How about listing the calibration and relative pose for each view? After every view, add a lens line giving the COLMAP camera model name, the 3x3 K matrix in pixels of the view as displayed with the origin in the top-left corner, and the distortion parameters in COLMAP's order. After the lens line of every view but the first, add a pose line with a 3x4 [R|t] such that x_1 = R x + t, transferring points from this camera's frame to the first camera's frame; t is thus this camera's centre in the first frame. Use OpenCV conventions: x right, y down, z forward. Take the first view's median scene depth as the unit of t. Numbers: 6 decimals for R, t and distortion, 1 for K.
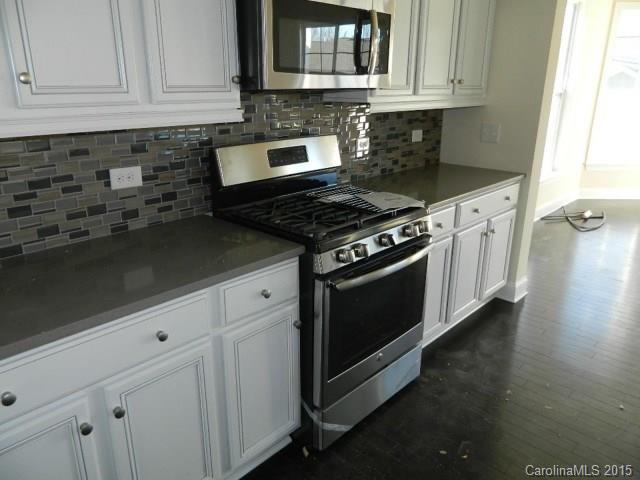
lens RADIAL K [[480.4, 0, 319.9], [0, 480.4, 240.3], [0, 0, 1]] dist [-0.008669, -0.004882]
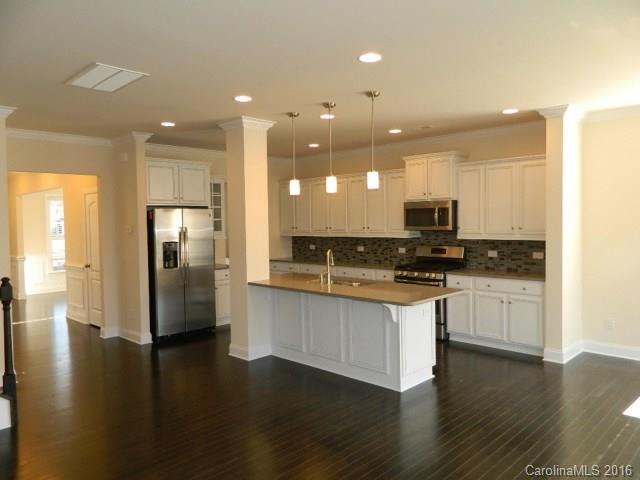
lens RADIAL K [[480.4, 0, 320.1], [0, 480.4, 238.3], [0, 0, 1]] dist [-0.008669, -0.004882]
pose [[-0.029860, 0.033605, -0.998989, 3.532028], [-0.297032, 0.953988, 0.040969, -0.182856], [0.954401, 0.297955, -0.018505, 0.371384]]
